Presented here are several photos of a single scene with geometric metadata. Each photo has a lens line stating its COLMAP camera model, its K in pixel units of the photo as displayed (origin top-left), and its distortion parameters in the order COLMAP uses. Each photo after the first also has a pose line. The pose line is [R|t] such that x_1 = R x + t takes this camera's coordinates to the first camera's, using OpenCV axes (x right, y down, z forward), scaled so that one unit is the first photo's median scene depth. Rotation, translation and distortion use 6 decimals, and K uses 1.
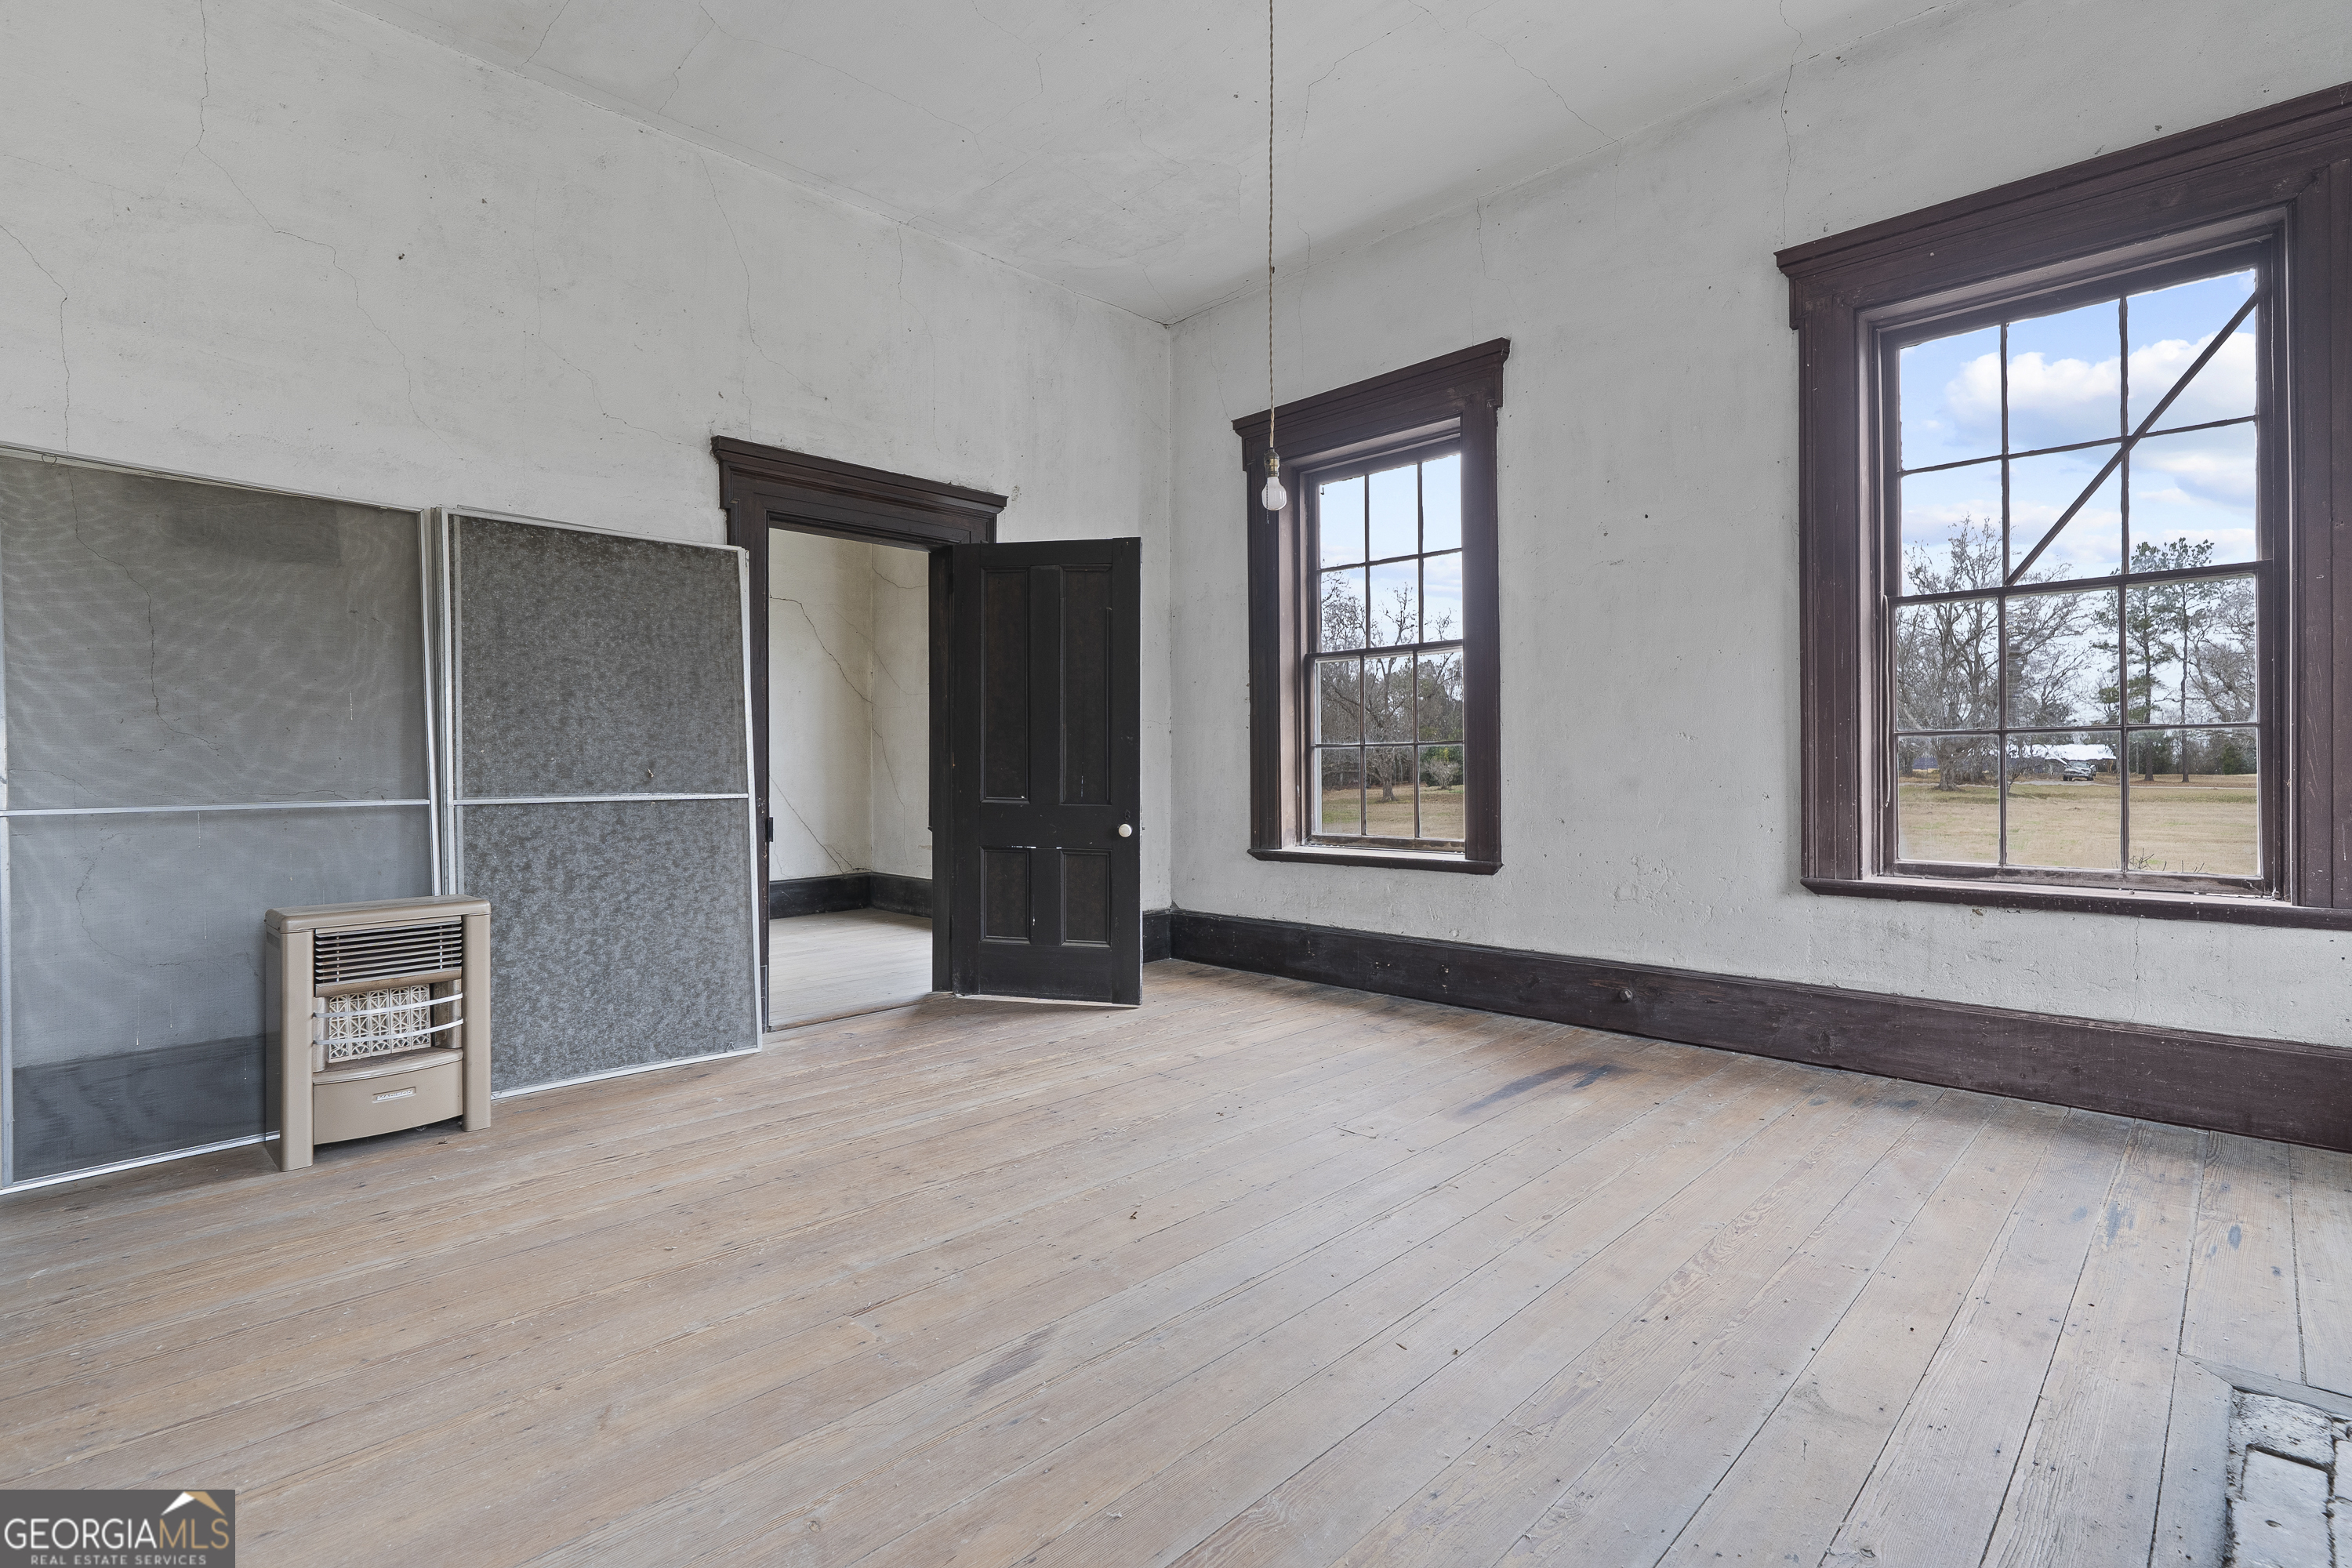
lens RADIAL K [[1120.4, 0, 1166.1], [0, 1120.4, 775.5], [0, 0, 1]] dist [0.000614, -0.000312]
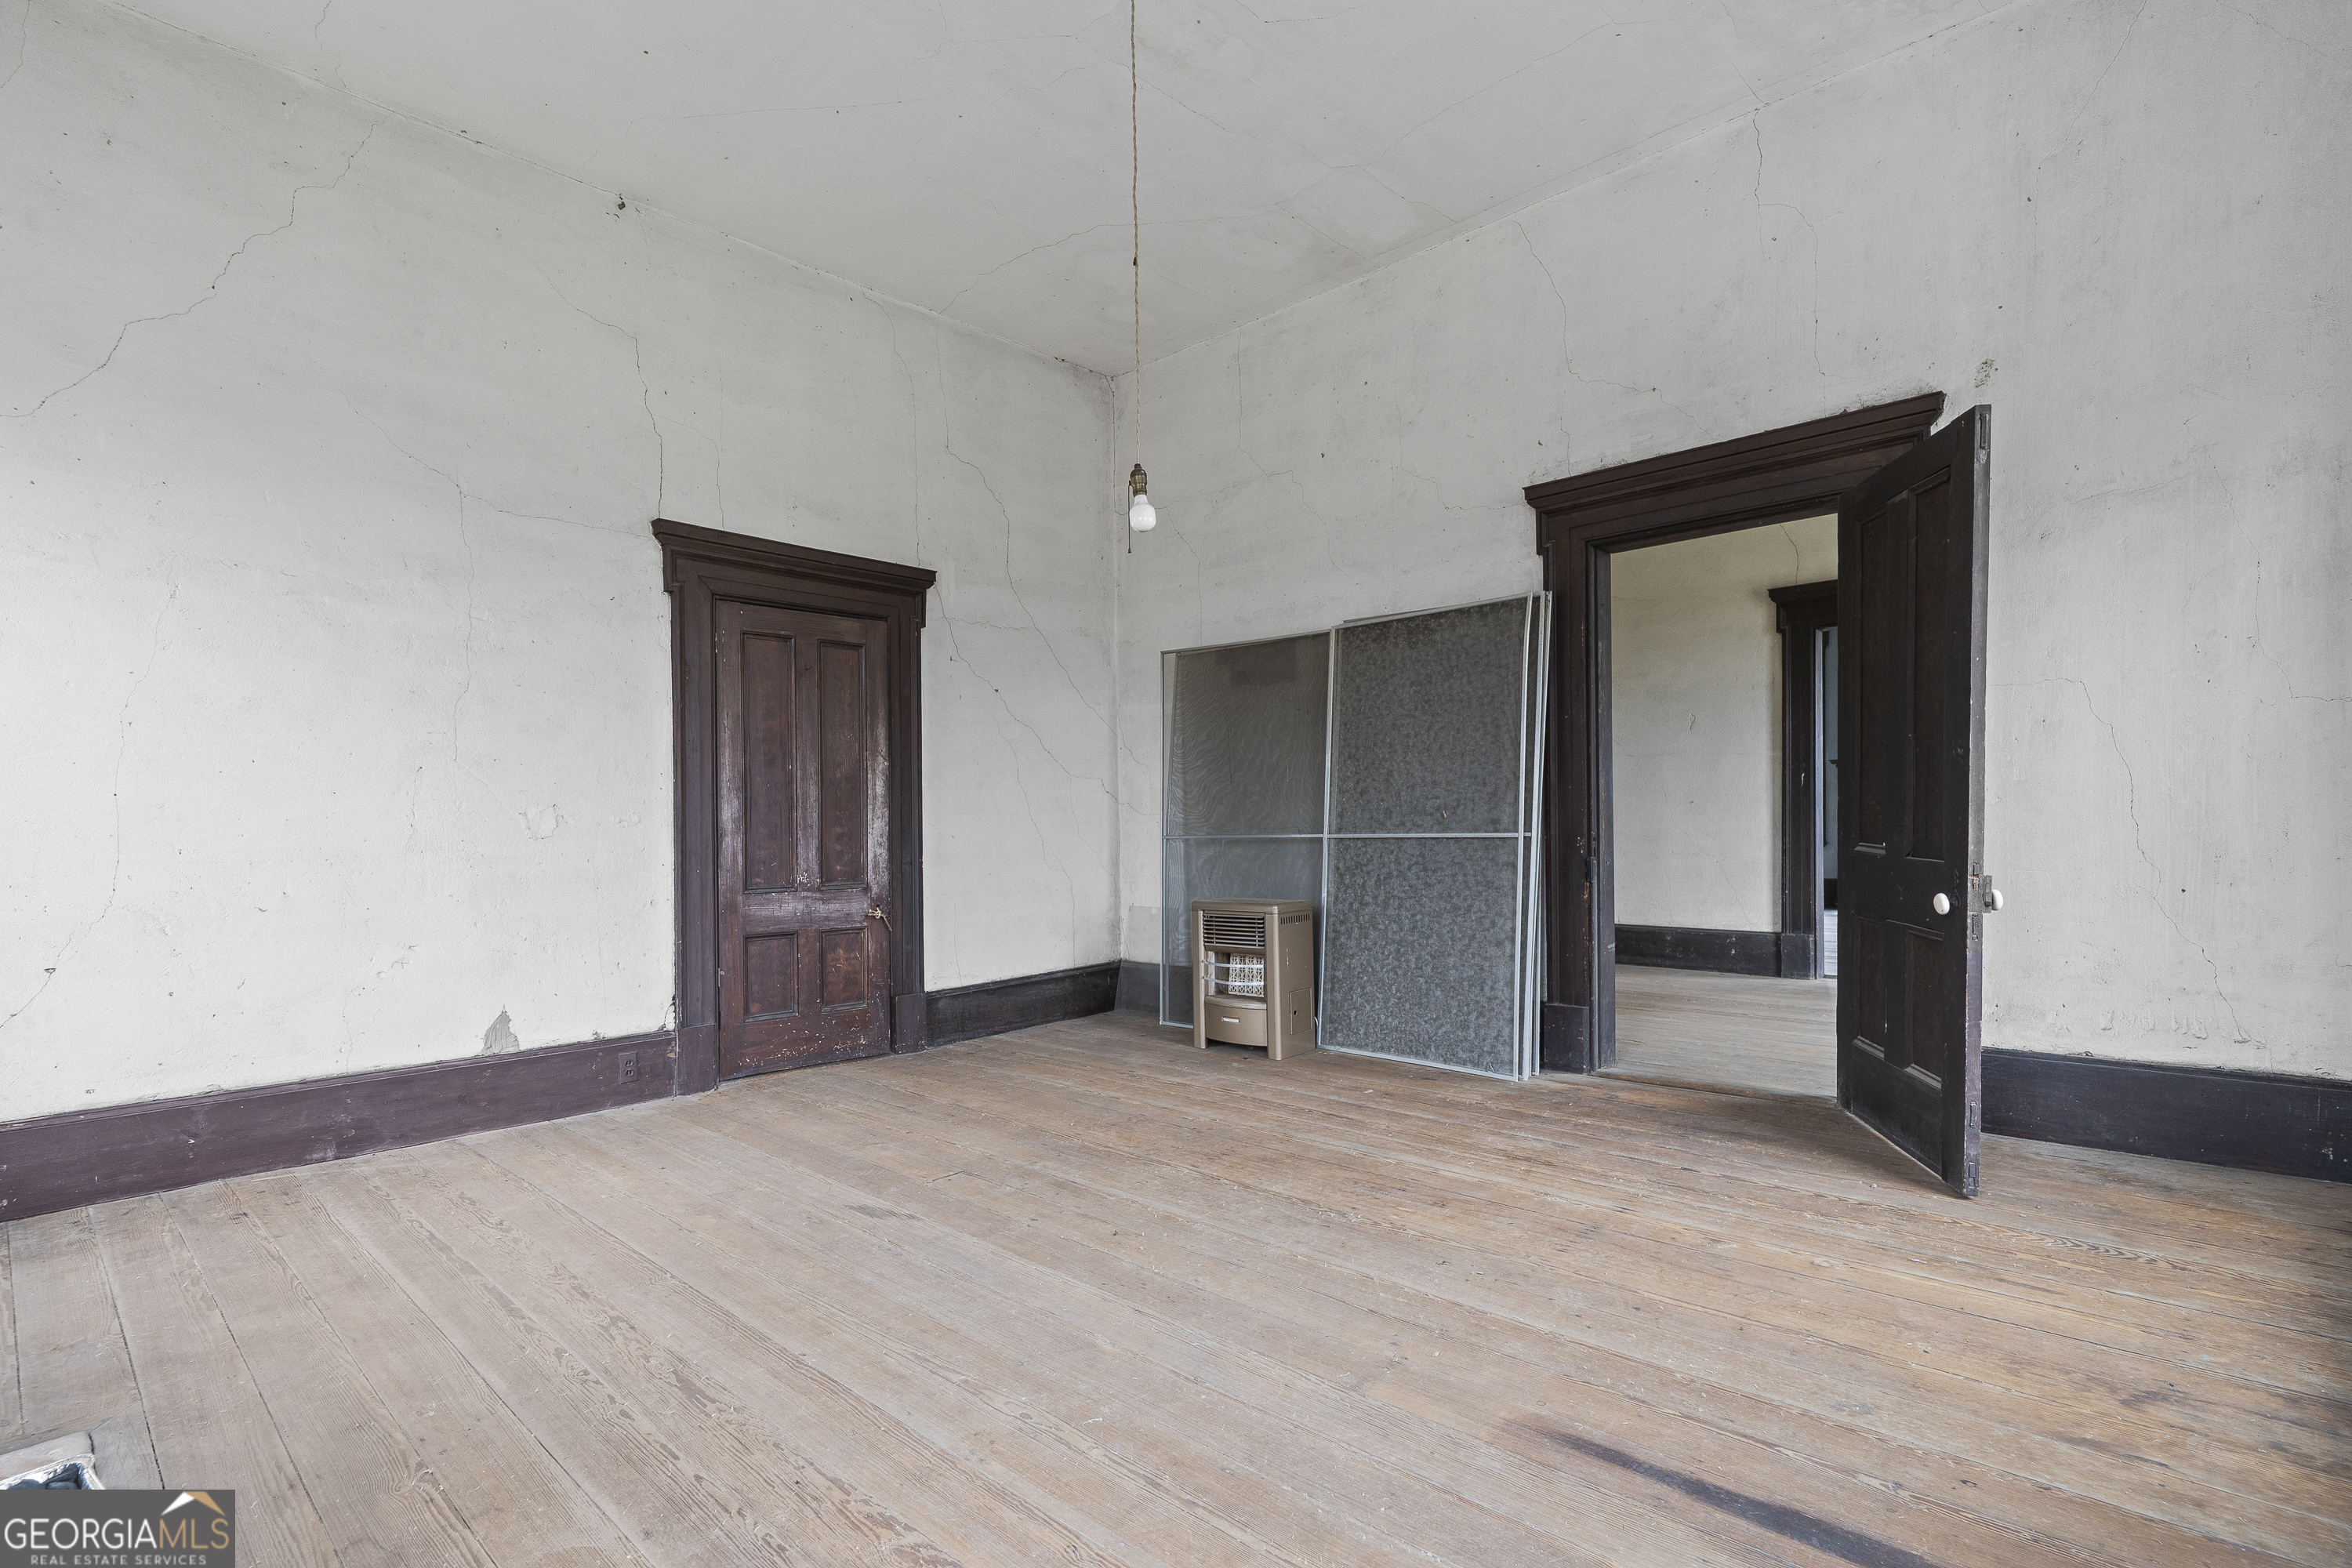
lens RADIAL K [[1120.4, 0, 1152.5], [0, 1120.4, 853.4], [0, 0, 1]] dist [0.000614, -0.000312]
pose [[0.006356, 0.038082, -0.999254, 0.769855], [0.017044, 0.999125, 0.038186, -0.012139], [0.999835, -0.017274, 0.005701, 0.763876]]
